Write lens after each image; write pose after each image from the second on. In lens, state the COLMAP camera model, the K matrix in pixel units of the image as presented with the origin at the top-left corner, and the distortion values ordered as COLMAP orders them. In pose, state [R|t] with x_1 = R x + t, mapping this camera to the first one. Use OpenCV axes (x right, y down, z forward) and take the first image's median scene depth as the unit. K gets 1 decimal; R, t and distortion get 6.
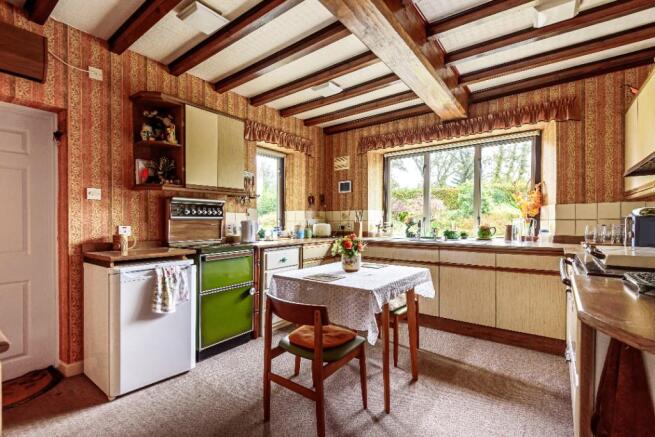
lens RADIAL K [[294.3, 0, 328.5], [0, 294.3, 218.7], [0, 0, 1]] dist [-0.001207, -0.000800]
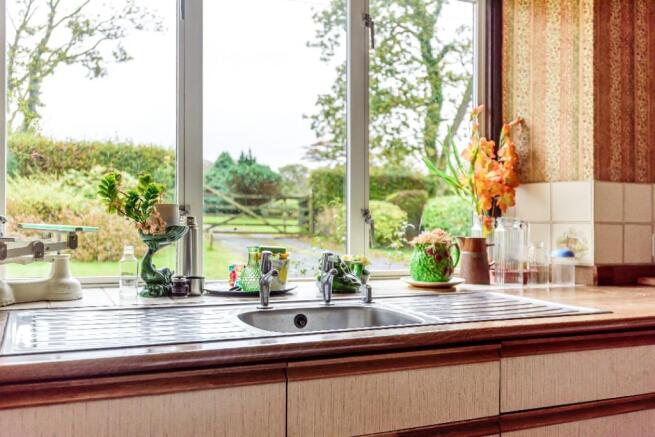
lens RADIAL K [[643.0, 0, 327.2], [0, 643.0, 220.0], [0, 0, 1]] dist [0.018409, 0.000000]
pose [[0.476344, 0.012997, 0.879163, -0.088902], [-0.019800, 0.999796, -0.004052, 0.008245], [-0.879036, -0.015477, 0.476504, 0.775216]]
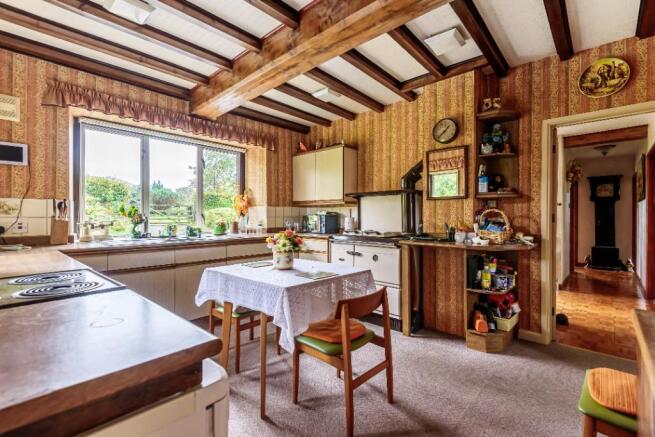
lens RADIAL K [[294.3, 0, 337.0], [0, 294.3, 216.1], [0, 0, 1]] dist [-0.001207, -0.000800]
pose [[0.072326, 0.007924, 0.997350, -0.545198], [-0.006262, 0.999952, -0.007490, 0.005908], [-0.997361, -0.005704, 0.072372, 0.472770]]
